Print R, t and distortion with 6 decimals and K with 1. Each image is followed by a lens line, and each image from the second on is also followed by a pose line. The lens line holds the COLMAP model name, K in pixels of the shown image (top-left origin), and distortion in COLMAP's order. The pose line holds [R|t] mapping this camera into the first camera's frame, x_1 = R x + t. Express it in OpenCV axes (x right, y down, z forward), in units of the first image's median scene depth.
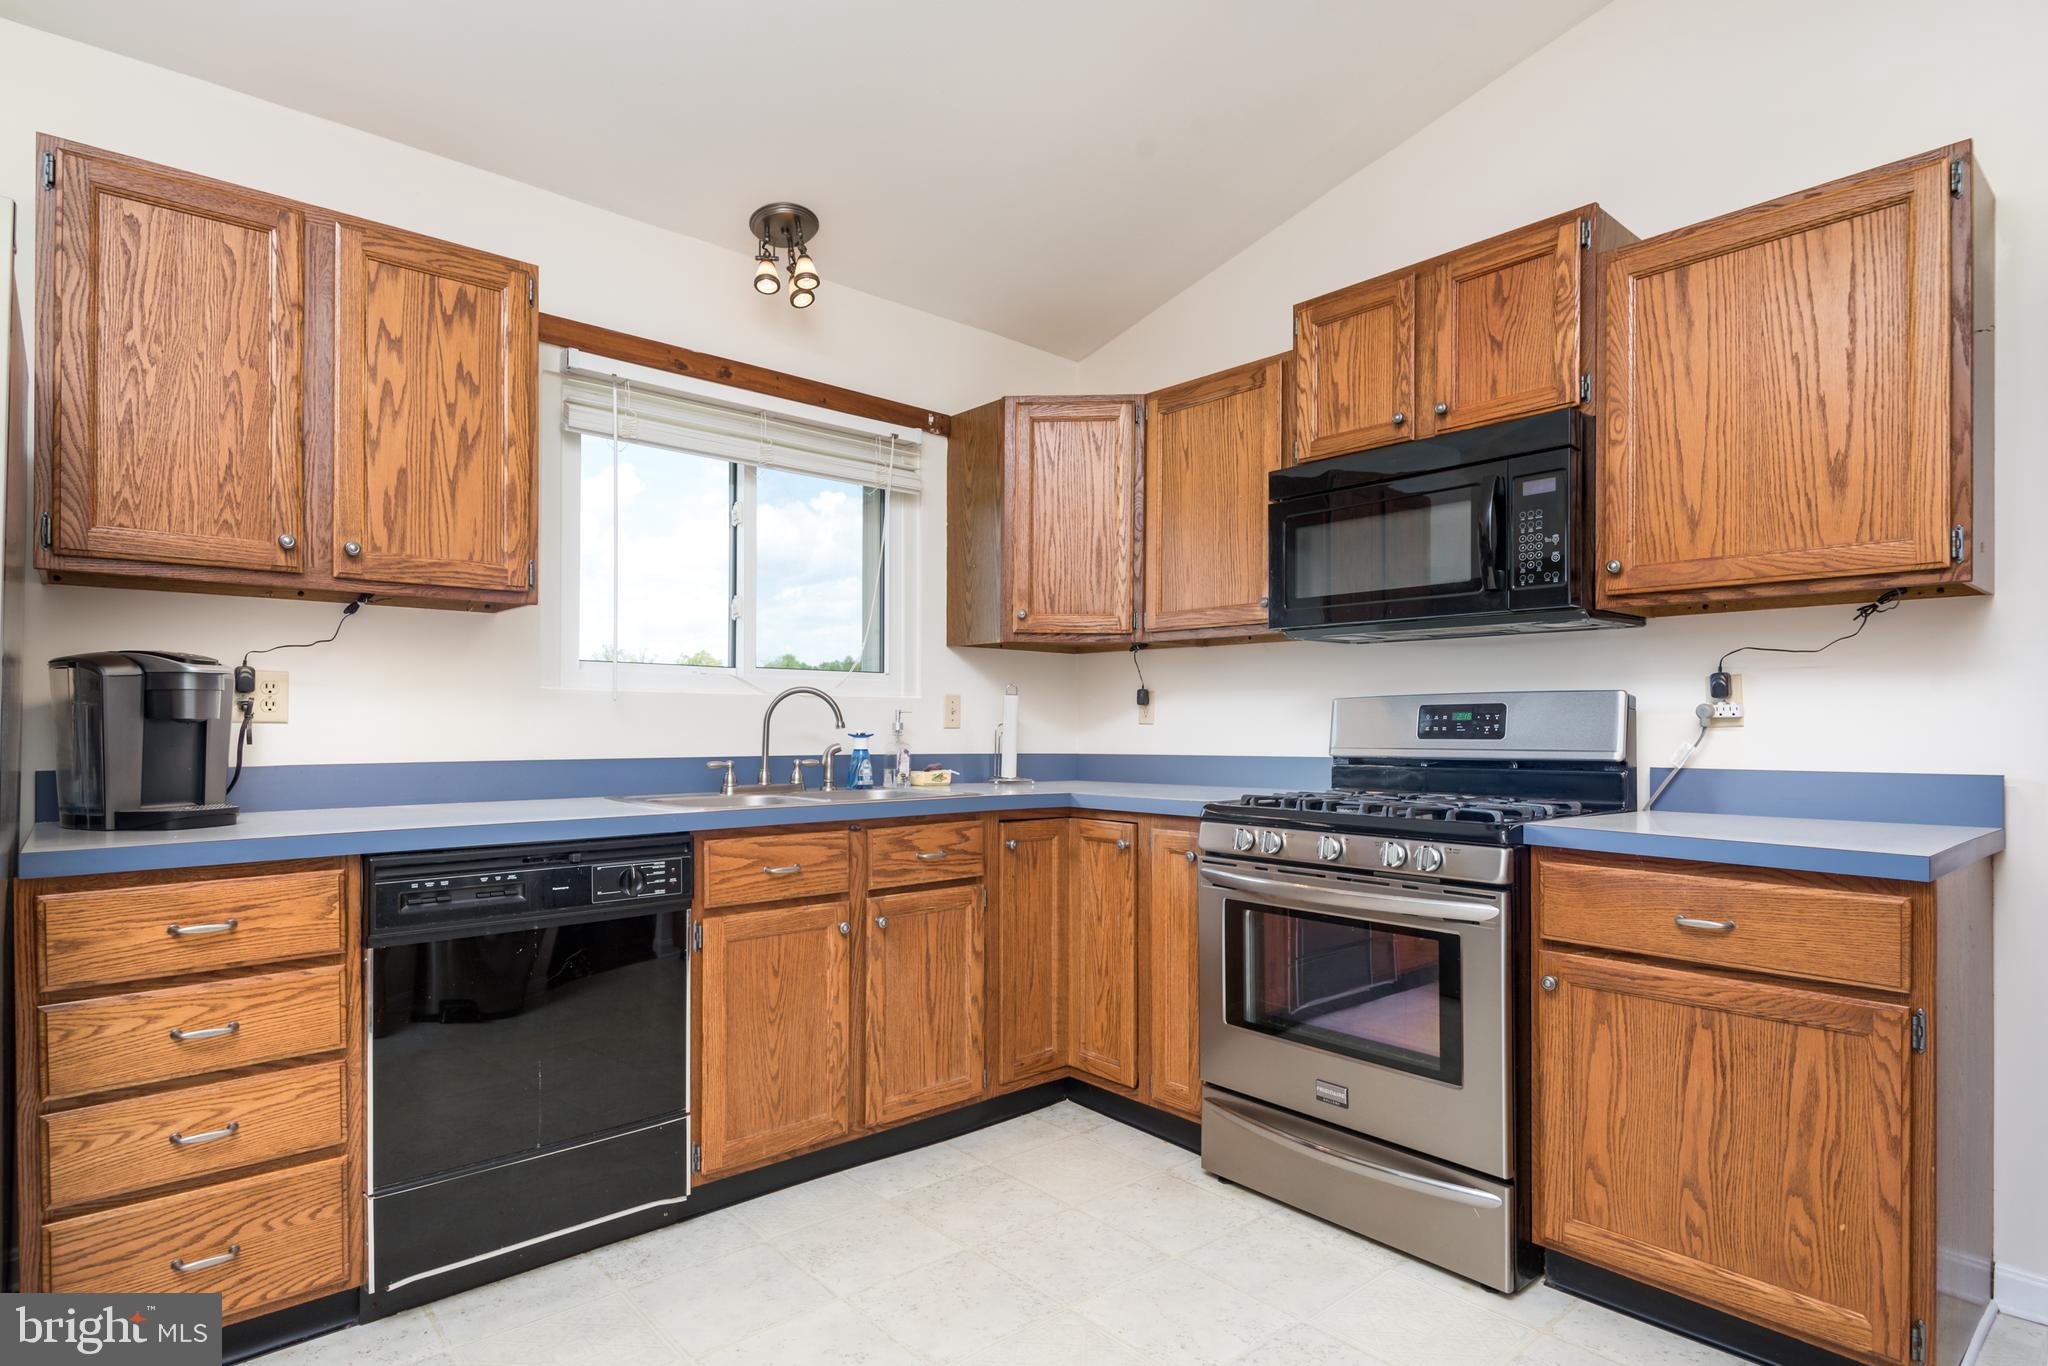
lens RADIAL K [[1064.1, 0, 1027.3], [0, 1064.1, 723.0], [0, 0, 1]] dist [0.030223, -0.033070]
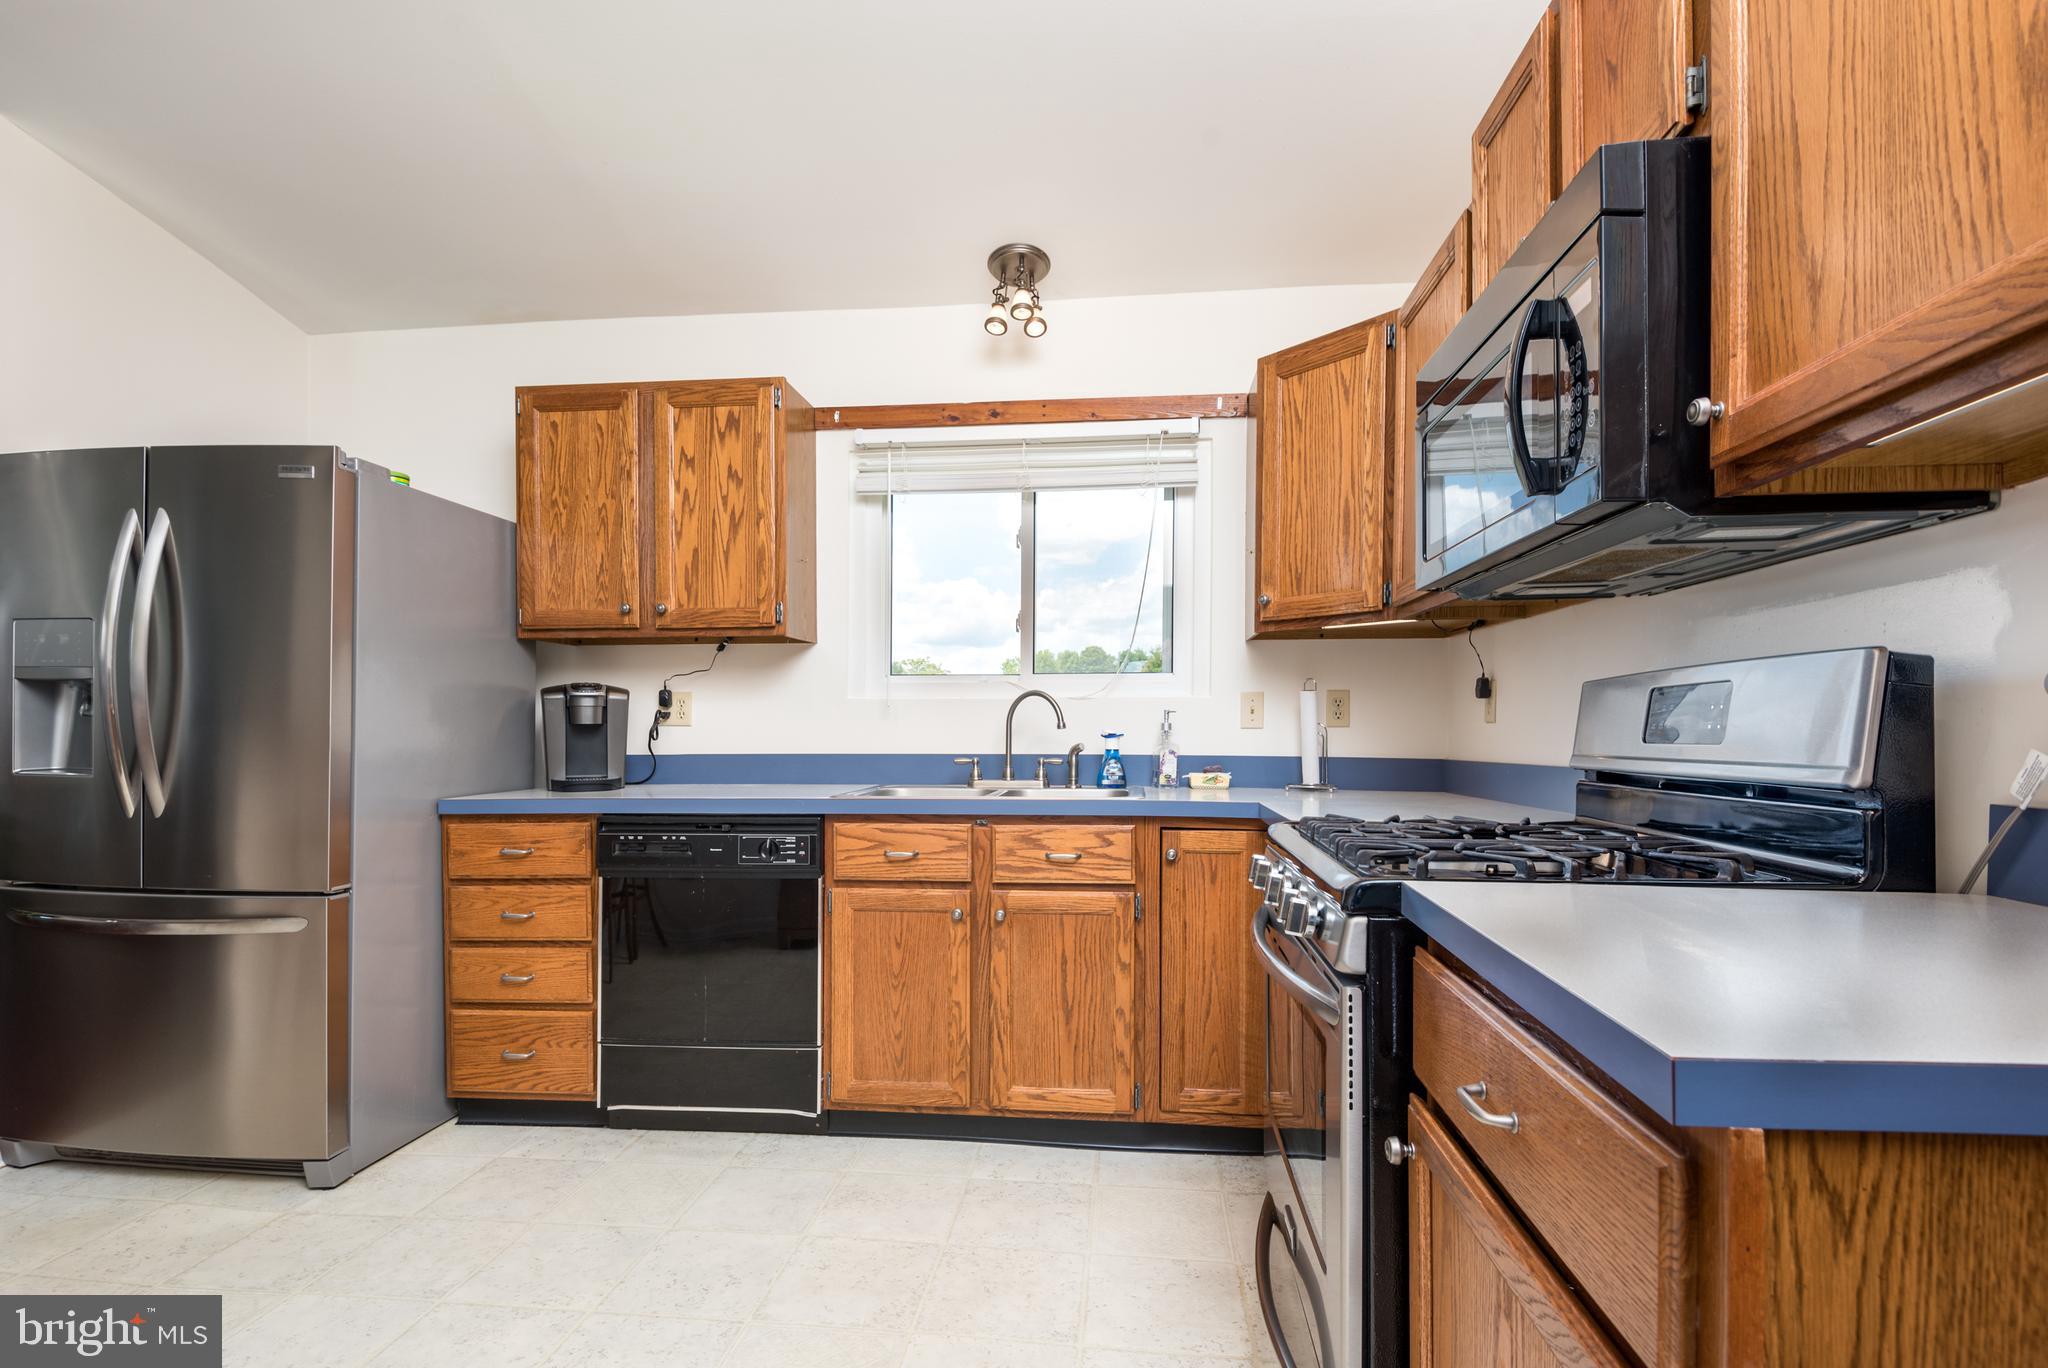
lens RADIAL K [[985.6, 0, 1017.1], [0, 985.6, 730.0], [0, 0, 1]] dist [0.027852, -0.014677]
pose [[0.673743, -0.003056, -0.738959, 0.624301], [0.006186, 0.999980, 0.001505, 0.005532], [0.738940, -0.005585, 0.673749, 0.388301]]
